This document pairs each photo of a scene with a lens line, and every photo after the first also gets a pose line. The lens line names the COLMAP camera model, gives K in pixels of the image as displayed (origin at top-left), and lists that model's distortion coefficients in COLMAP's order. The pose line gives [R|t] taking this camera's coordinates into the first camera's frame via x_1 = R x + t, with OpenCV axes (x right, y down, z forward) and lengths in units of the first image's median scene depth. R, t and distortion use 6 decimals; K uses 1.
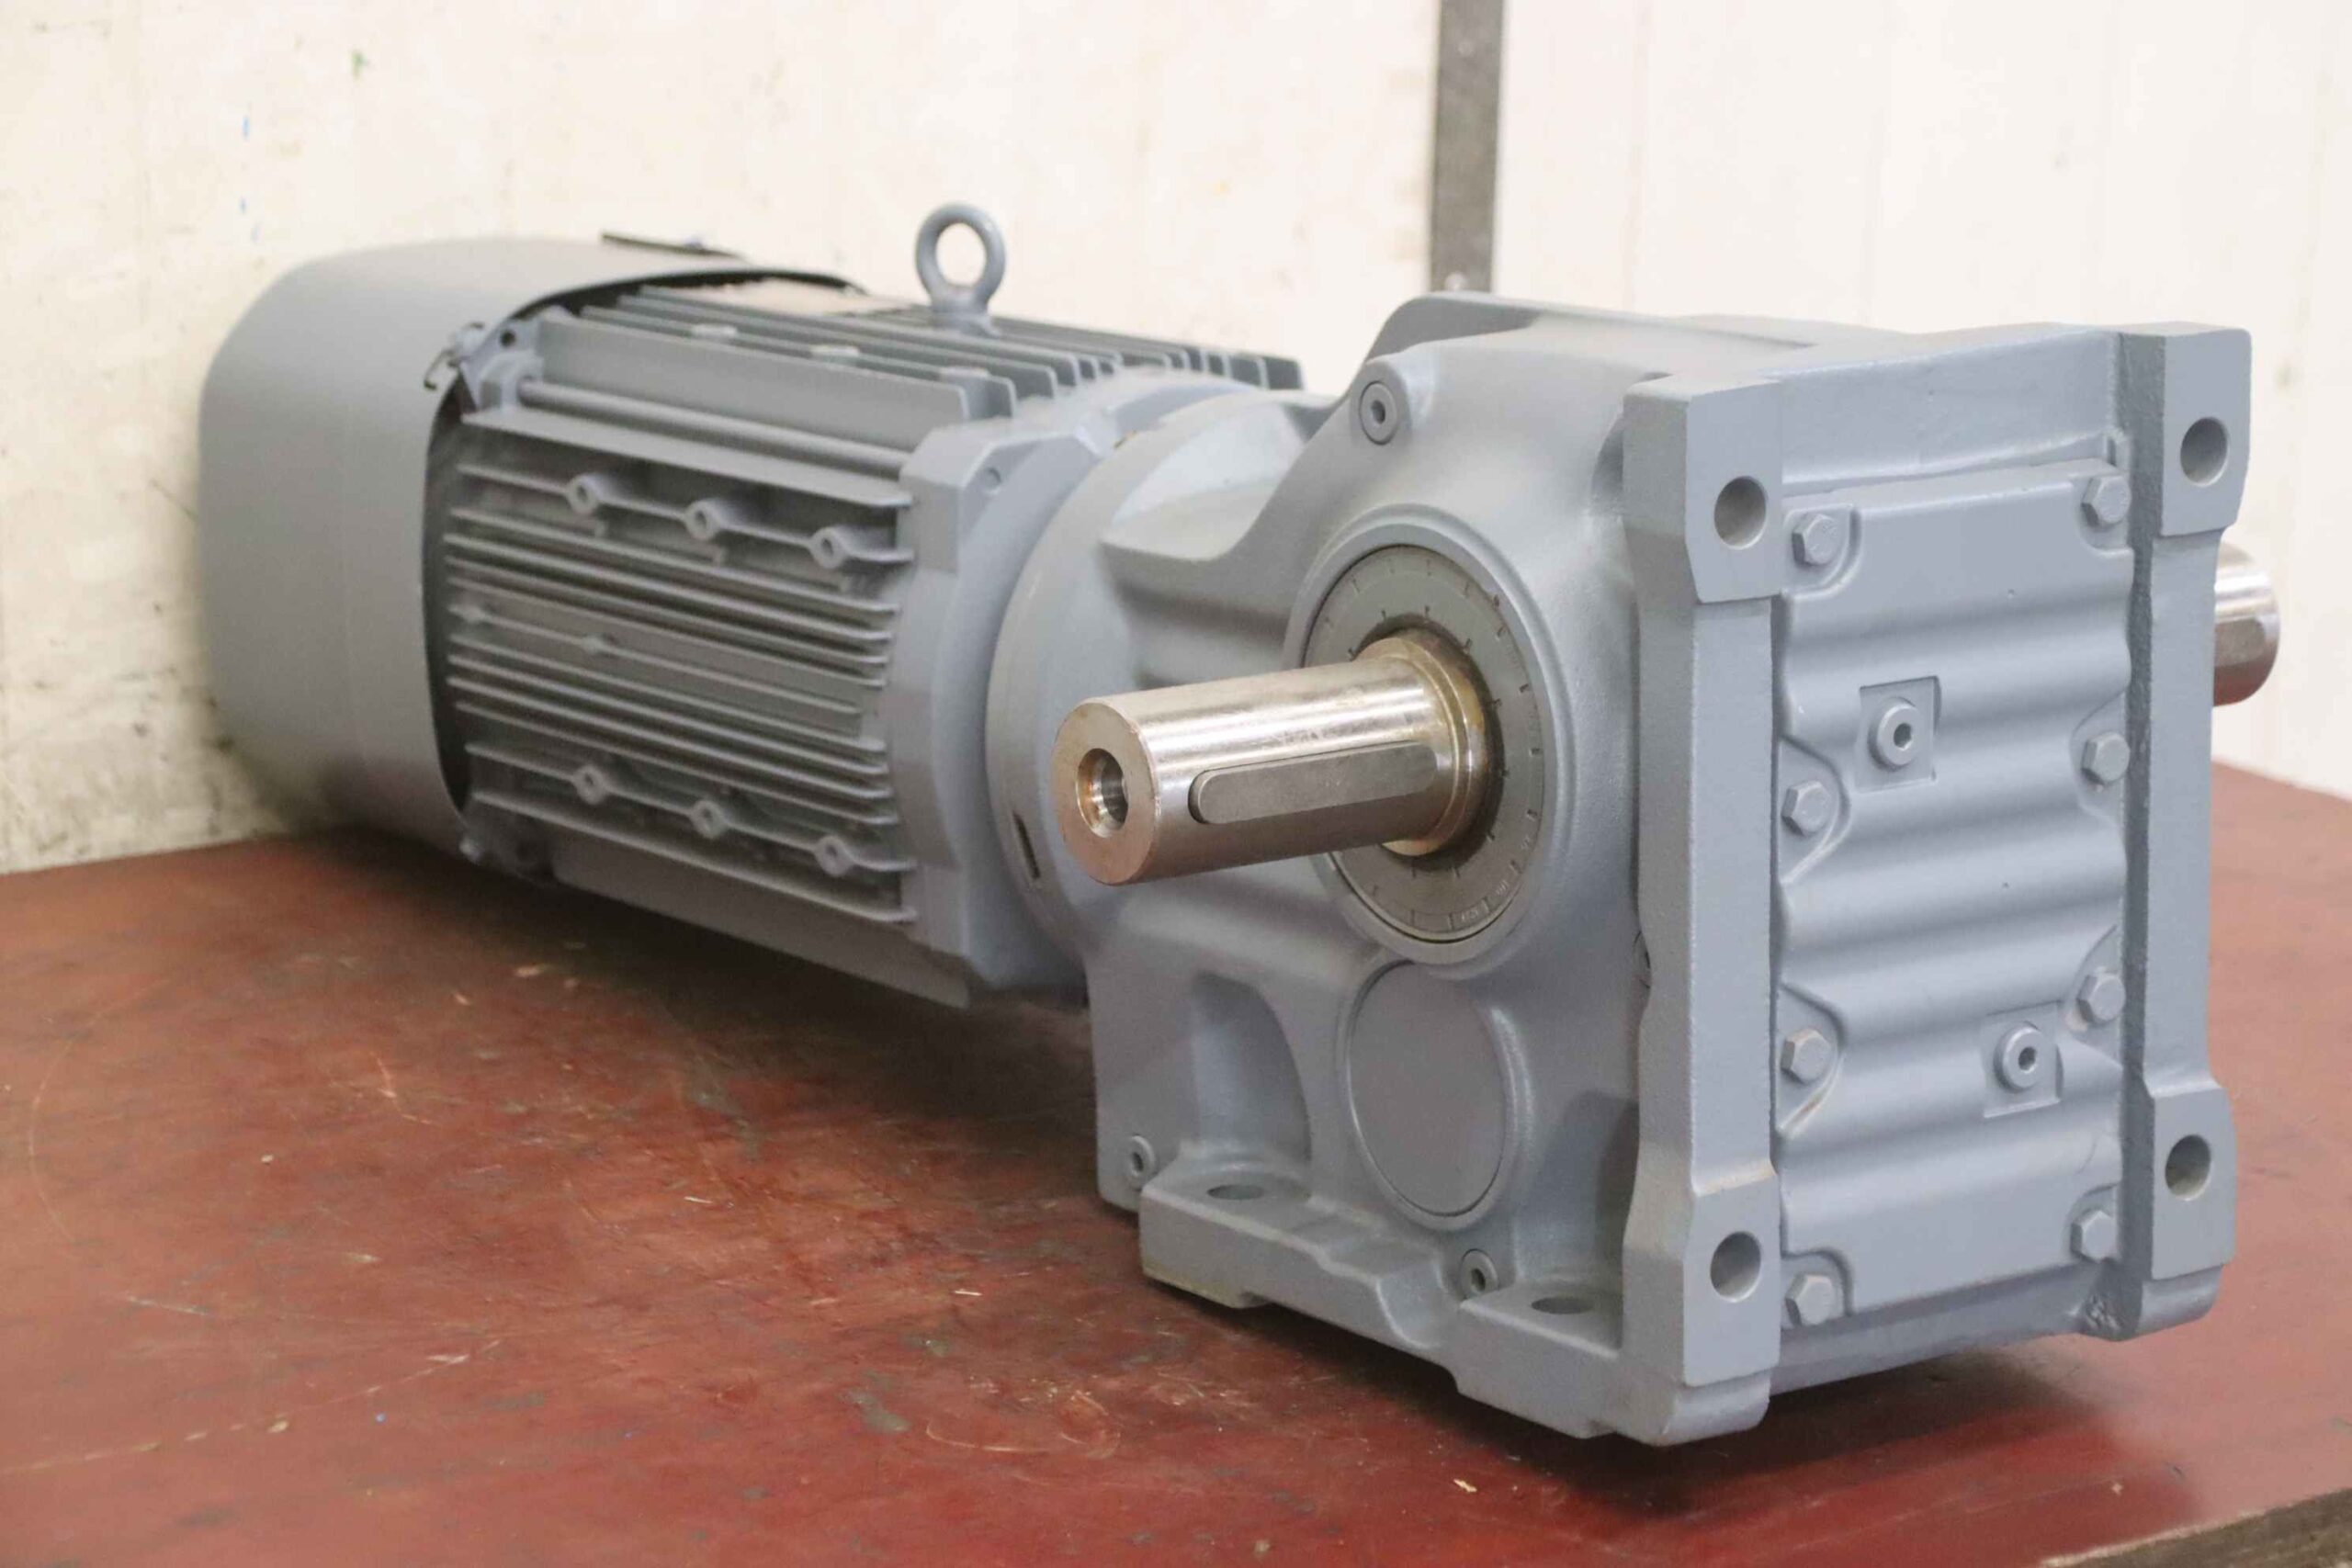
lens RADIAL K [[5900.1, 0, 1180.3], [0, 5900.1, 802.9], [0, 0, 1]] dist [0.321613, 0.000000]
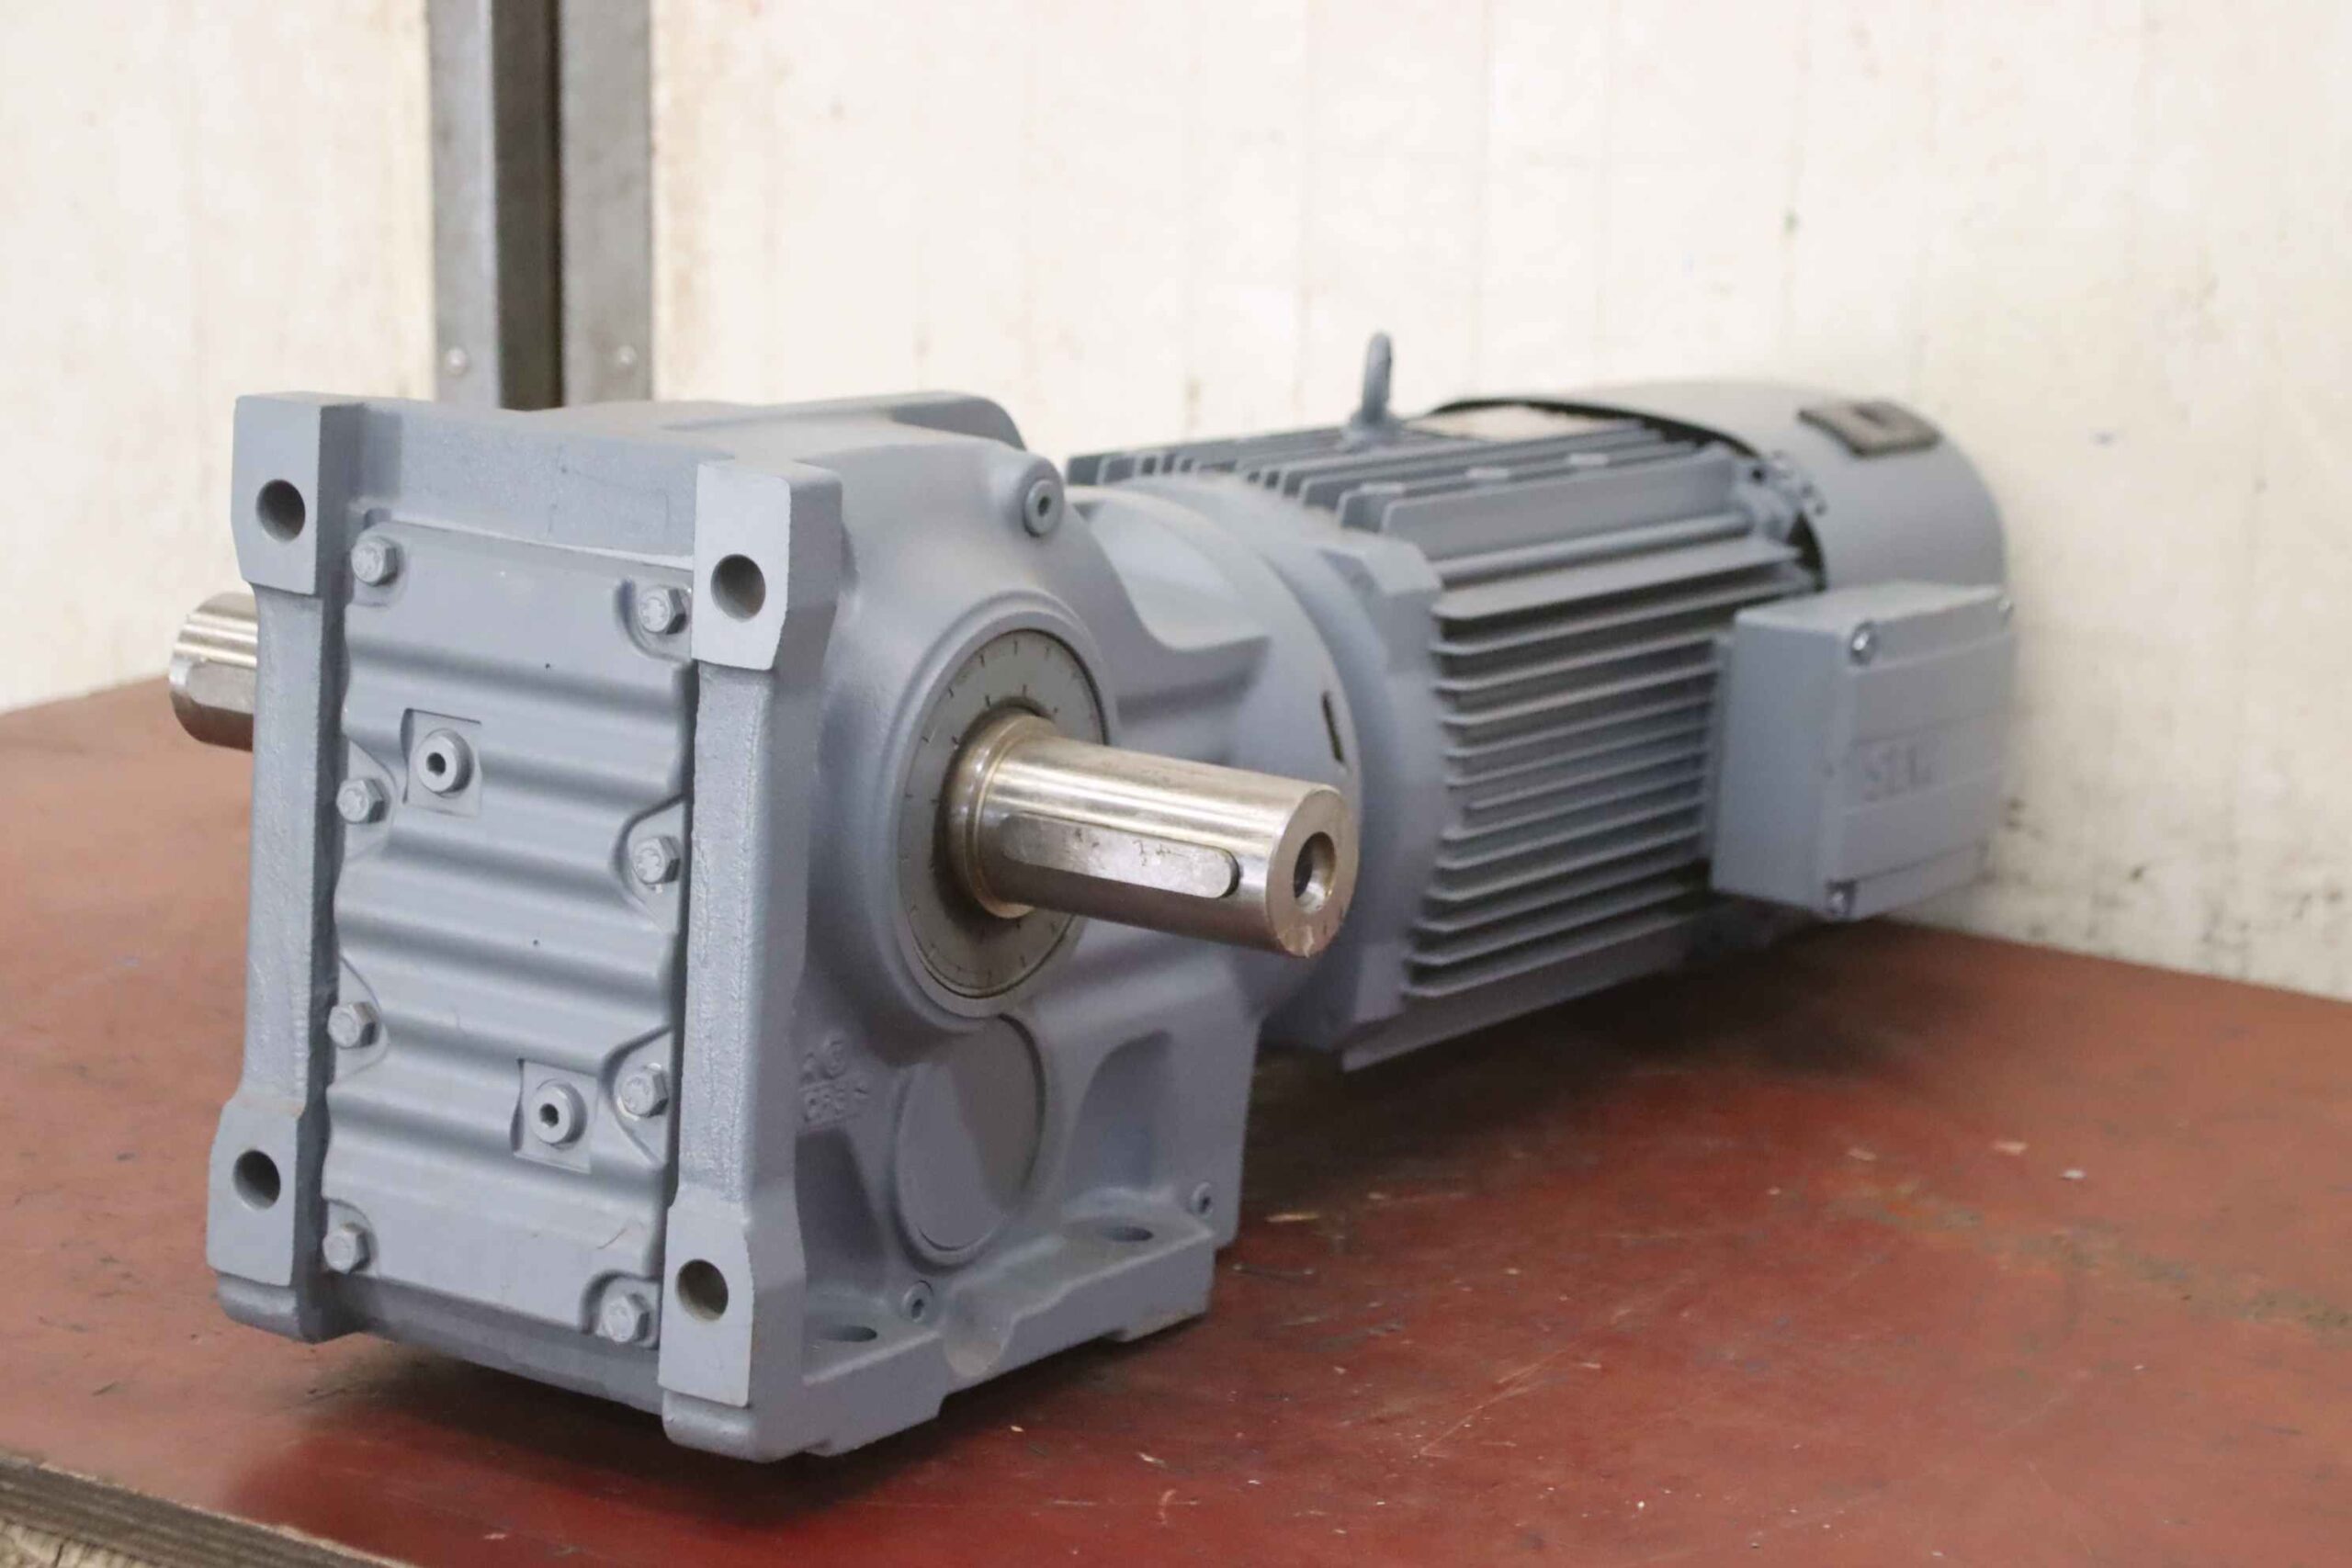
lens RADIAL K [[5131.1, 0, 1184.4], [0, 5131.1, 792.0], [0, 0, 1]] dist [0.400653, 0.000000]
pose [[0.354902, 0.201554, -0.912919, 0.738002], [-0.246705, 0.962063, 0.116496, -0.107218], [0.901766, 0.183877, 0.391162, 0.538753]]
